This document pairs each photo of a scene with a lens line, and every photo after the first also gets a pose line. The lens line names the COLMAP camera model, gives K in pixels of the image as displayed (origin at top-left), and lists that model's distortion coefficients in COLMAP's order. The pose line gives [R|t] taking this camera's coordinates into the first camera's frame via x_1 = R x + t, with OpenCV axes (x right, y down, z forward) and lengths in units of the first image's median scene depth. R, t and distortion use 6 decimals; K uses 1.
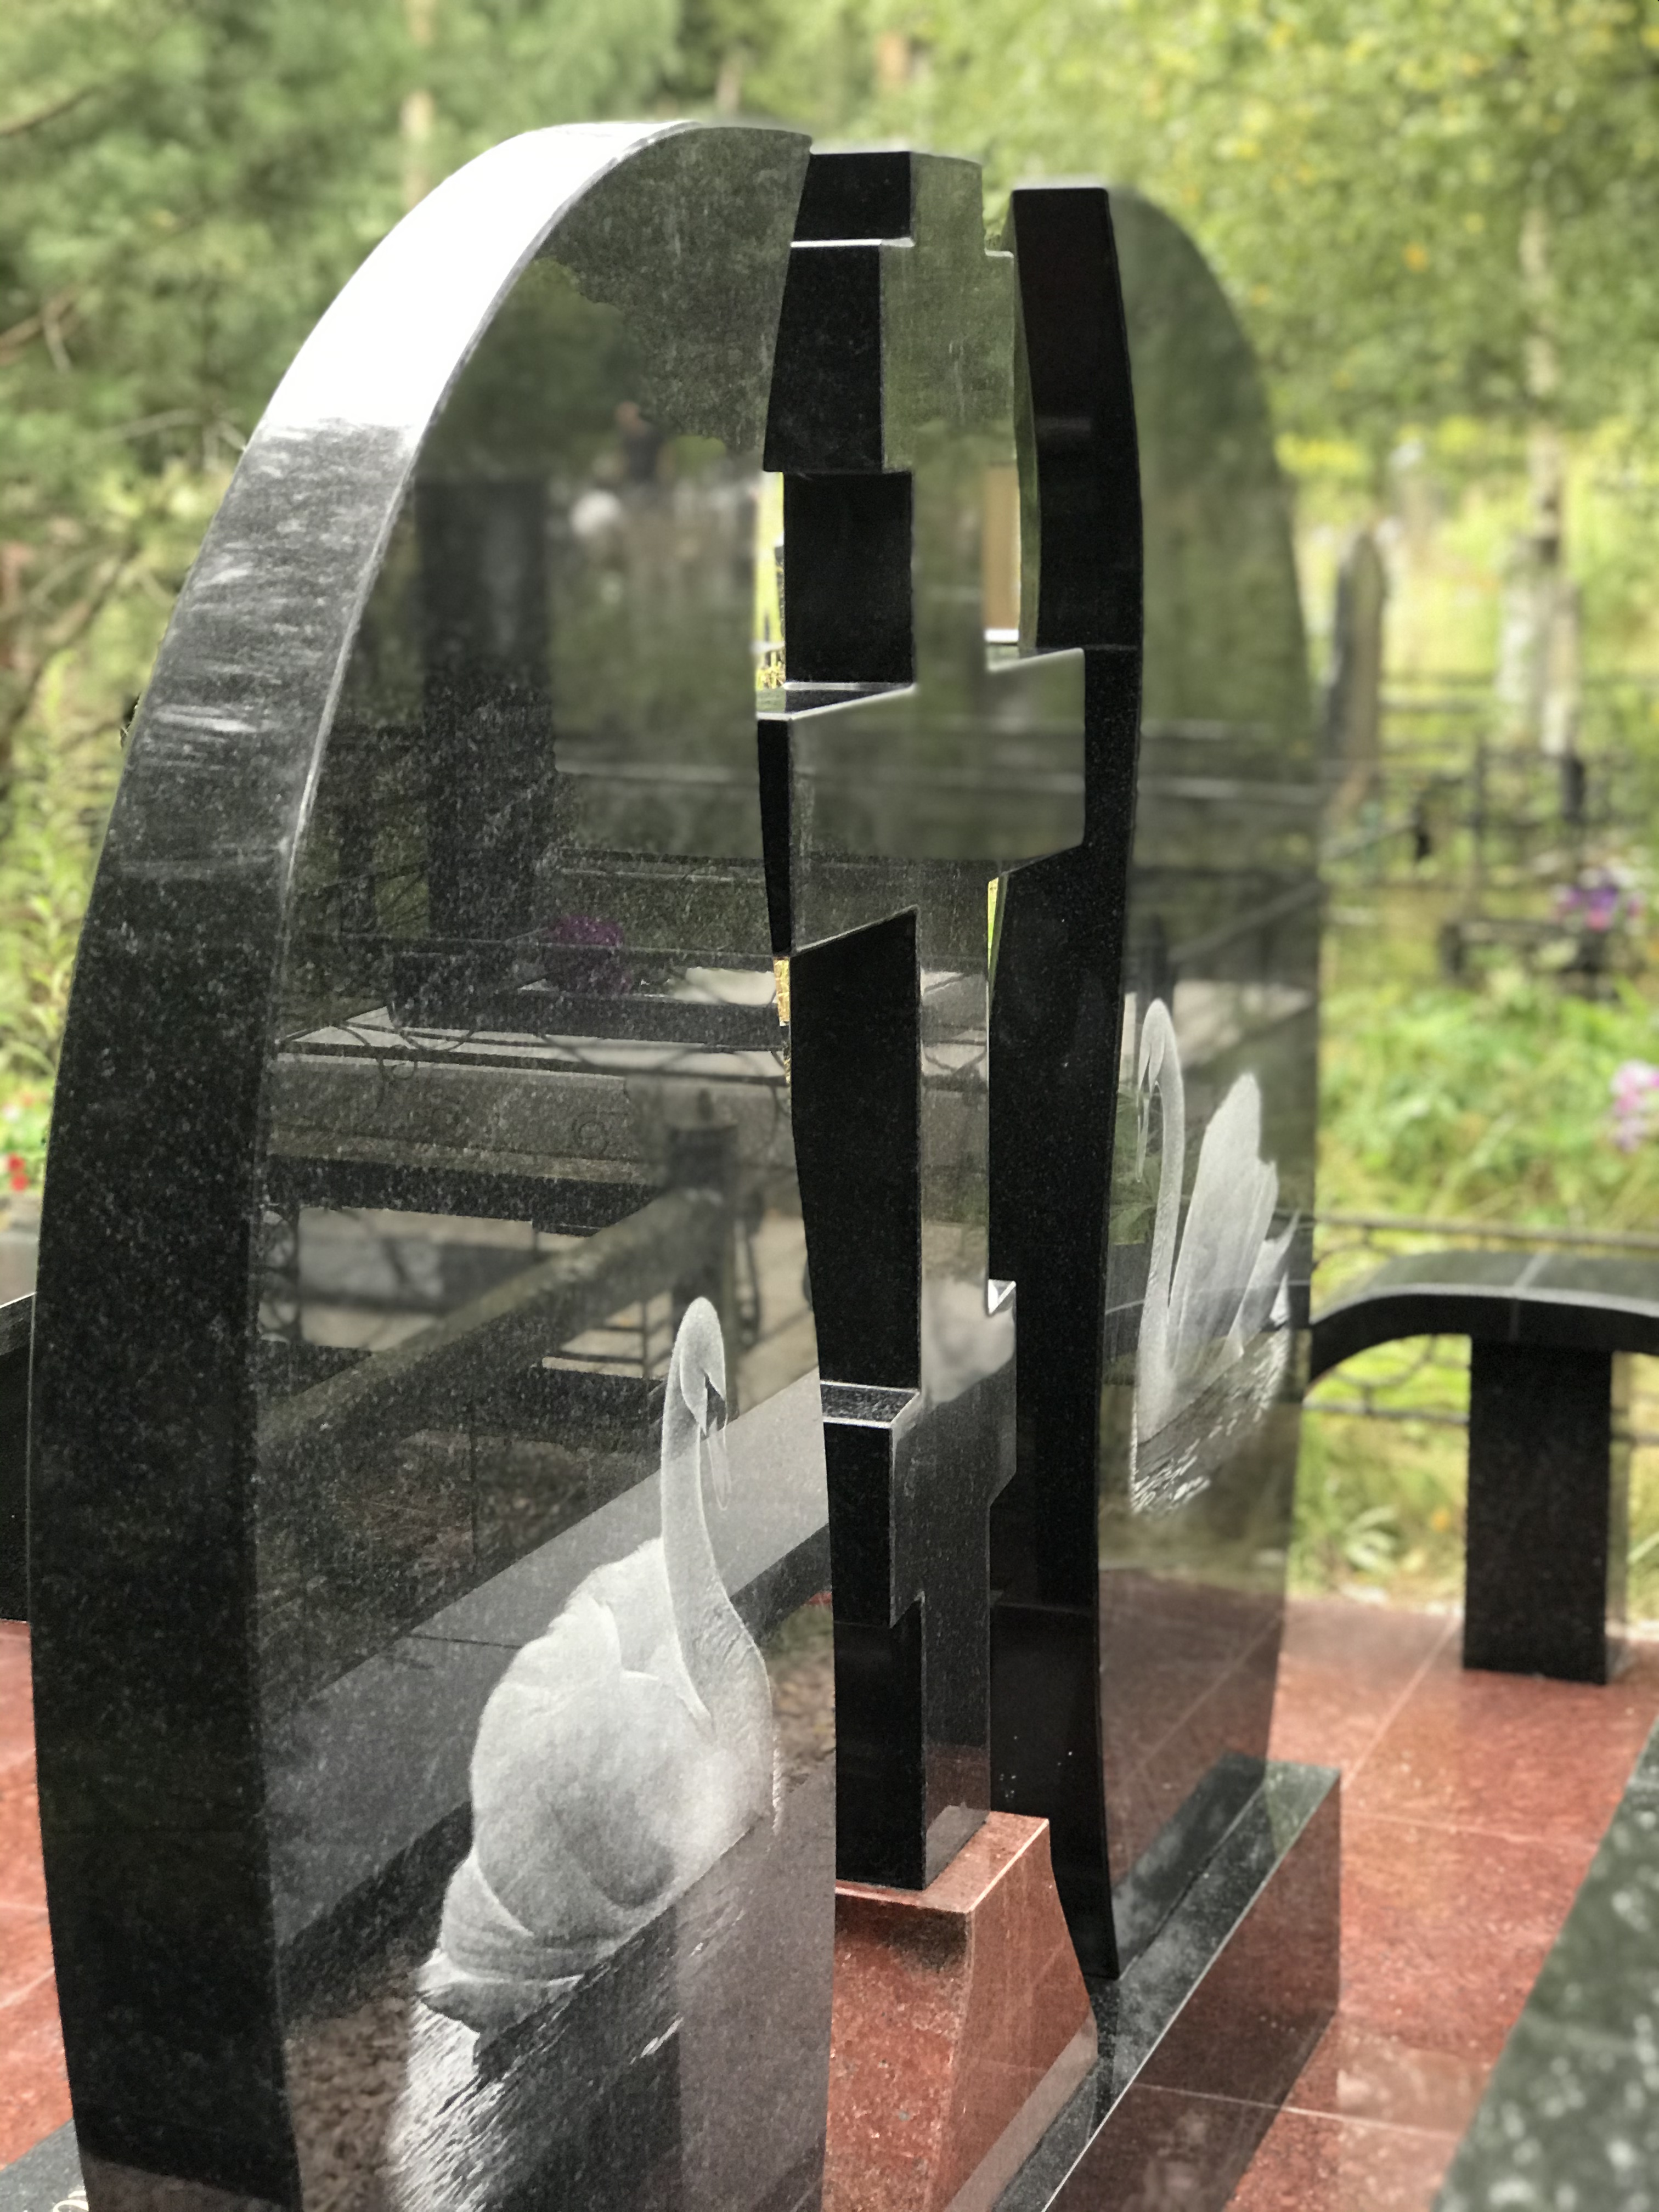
lens RADIAL K [[3633.7, 0, 820.0], [0, 3633.7, 1115.0], [0, 0, 1]] dist [0.053394, 0.000000]
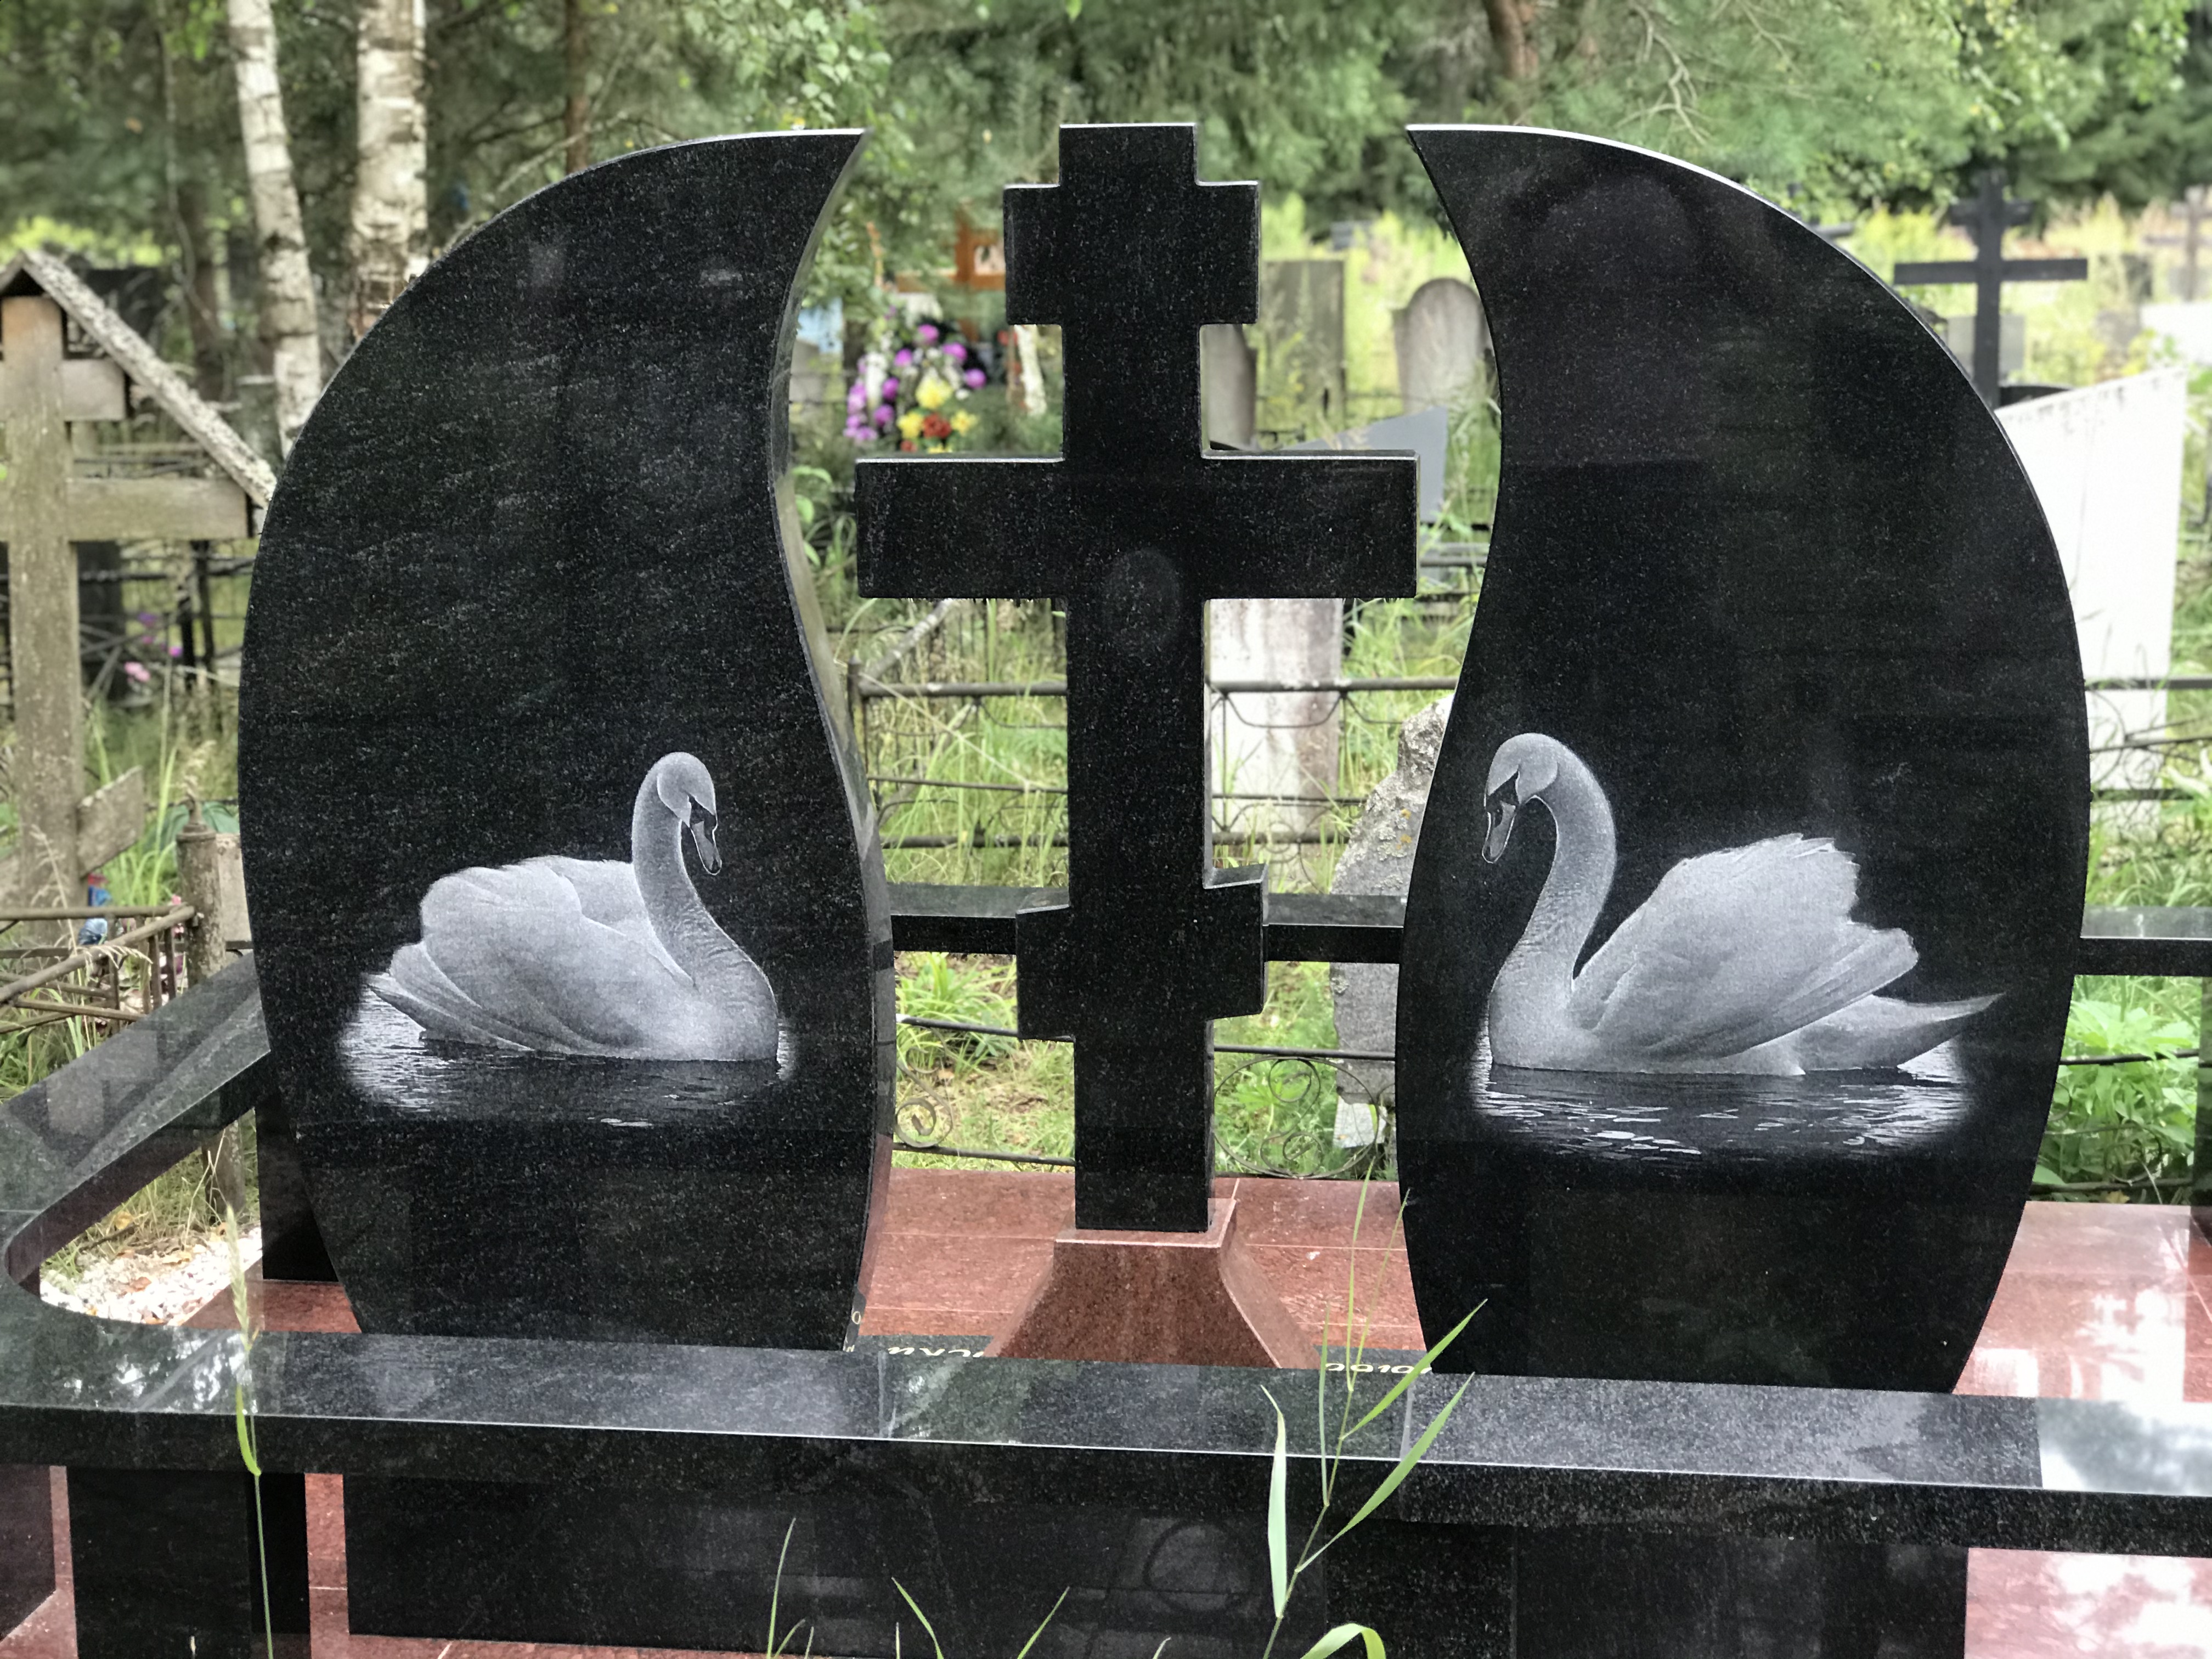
lens RADIAL K [[3633.7, 0, 1097.1], [0, 3633.7, 822.8], [0, 0, 1]] dist [0.053394, 0.000000]
pose [[0.223947, 0.186774, -0.956537, 1.473657], [-0.172149, 0.973614, 0.149804, -0.188799], [0.959277, 0.131119, 0.250191, 0.591822]]
